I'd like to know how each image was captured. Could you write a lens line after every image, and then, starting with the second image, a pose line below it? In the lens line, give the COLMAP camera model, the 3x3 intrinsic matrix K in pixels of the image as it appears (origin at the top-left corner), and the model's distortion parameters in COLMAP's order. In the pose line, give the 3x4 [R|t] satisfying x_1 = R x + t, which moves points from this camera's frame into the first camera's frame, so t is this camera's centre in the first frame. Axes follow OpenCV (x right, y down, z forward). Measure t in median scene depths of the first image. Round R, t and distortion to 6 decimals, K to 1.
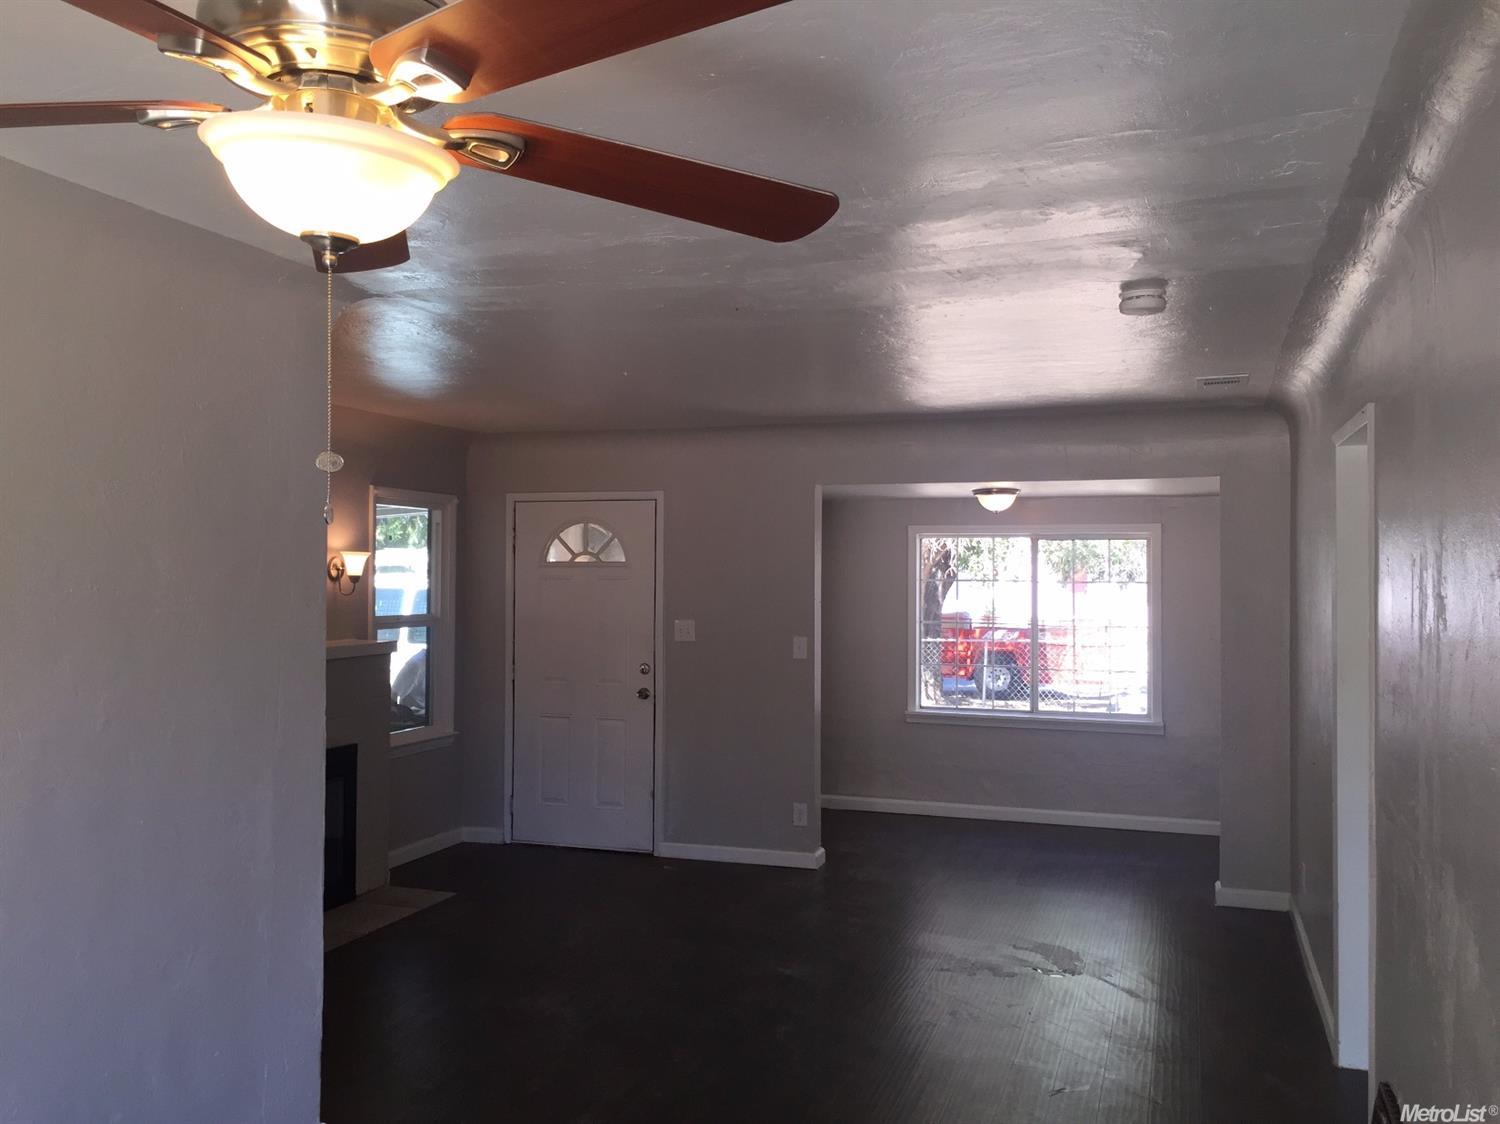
lens RADIAL K [[1305.4, 0, 753.0], [0, 1305.4, 549.9], [0, 0, 1]] dist [0.078420, -0.106837]
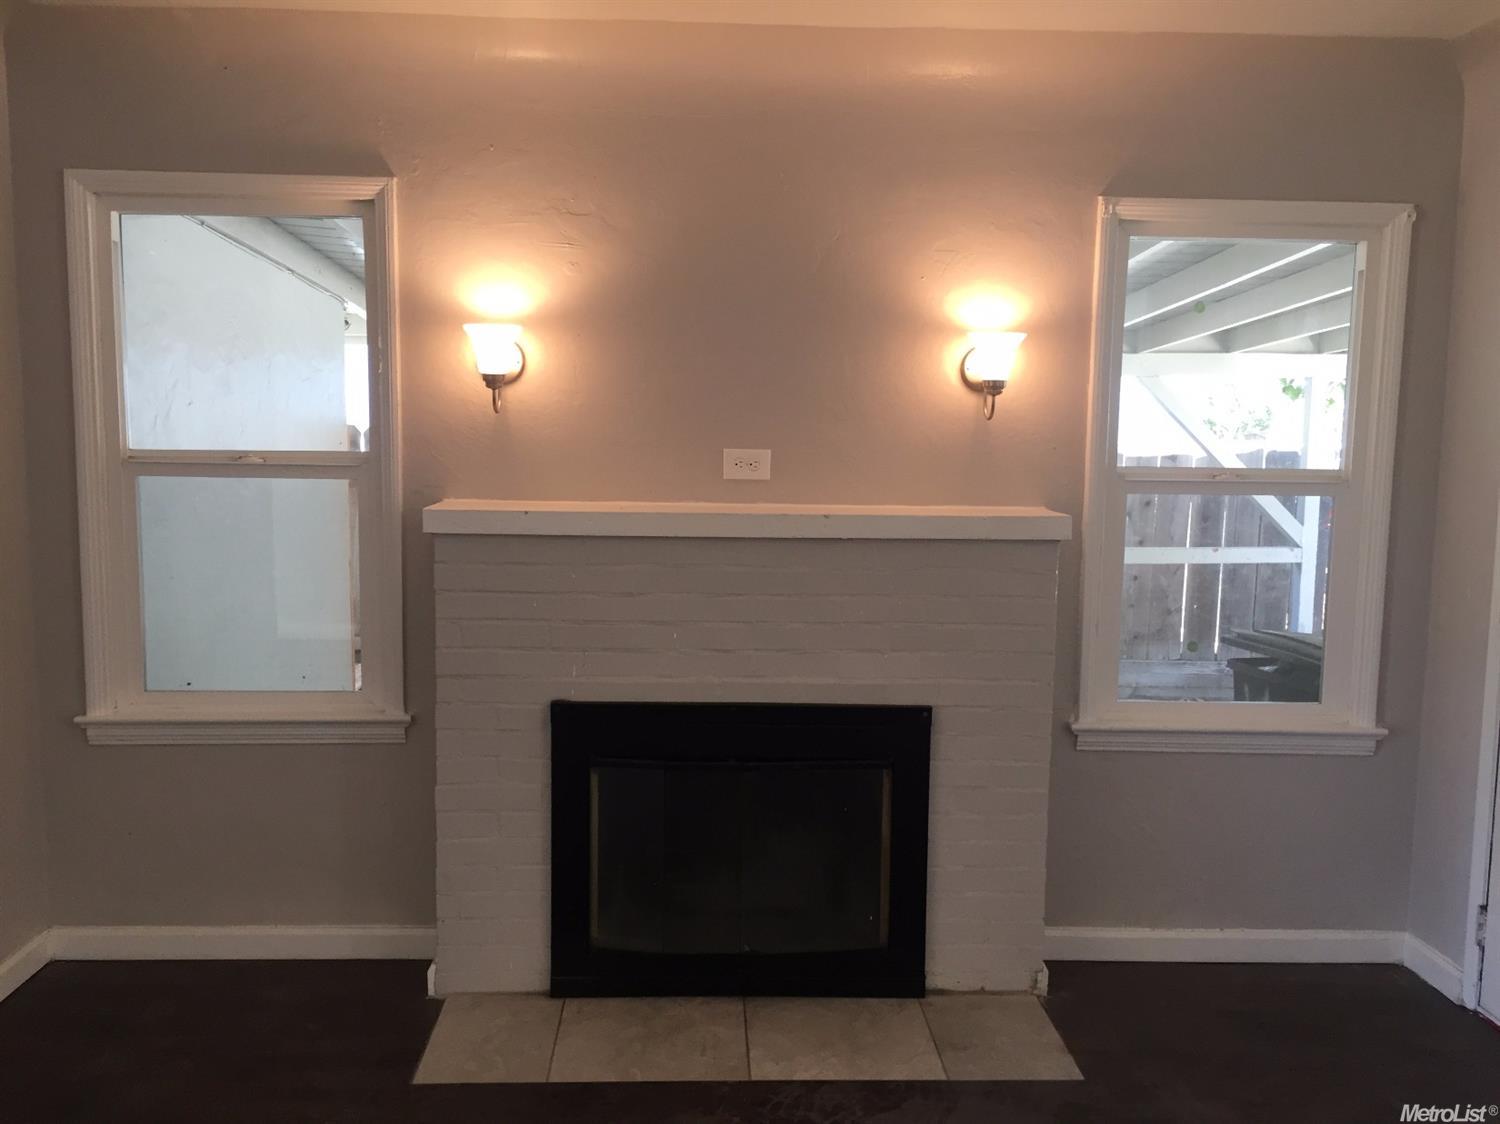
lens RADIAL K [[1305.4, 0, 753.0], [0, 1305.4, 549.9], [0, 0, 1]] dist [0.078420, -0.106837]
pose [[0.356571, 0.105544, -0.928288, 0.122857], [-0.000717, 0.993629, 0.112697, 0.024509], [0.934268, -0.039519, 0.354375, 0.649188]]
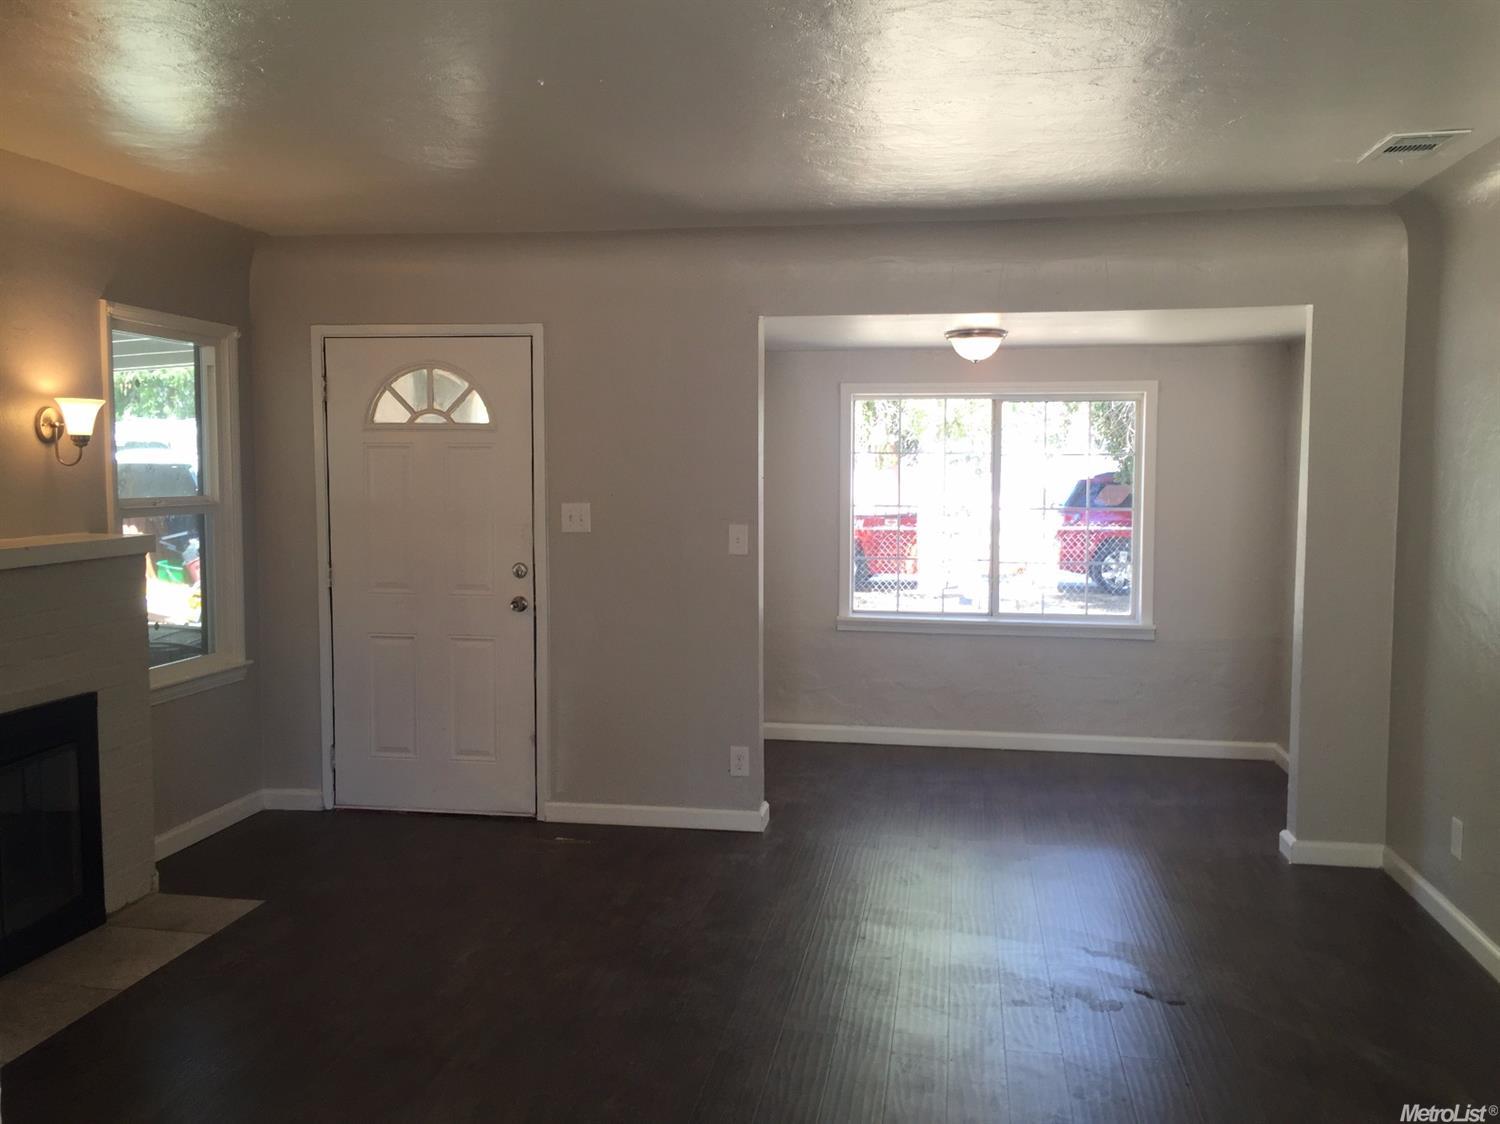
lens RADIAL K [[1285.0, 0, 750.0], [0, 1285.0, 562.0], [0, 0, 1]] dist [0.077967, -0.091029]
pose [[0.986623, -0.013550, 0.162452, -0.072740], [-0.001684, 0.995639, 0.093276, 0.018871], [-0.163007, -0.092302, 0.982298, 0.272032]]
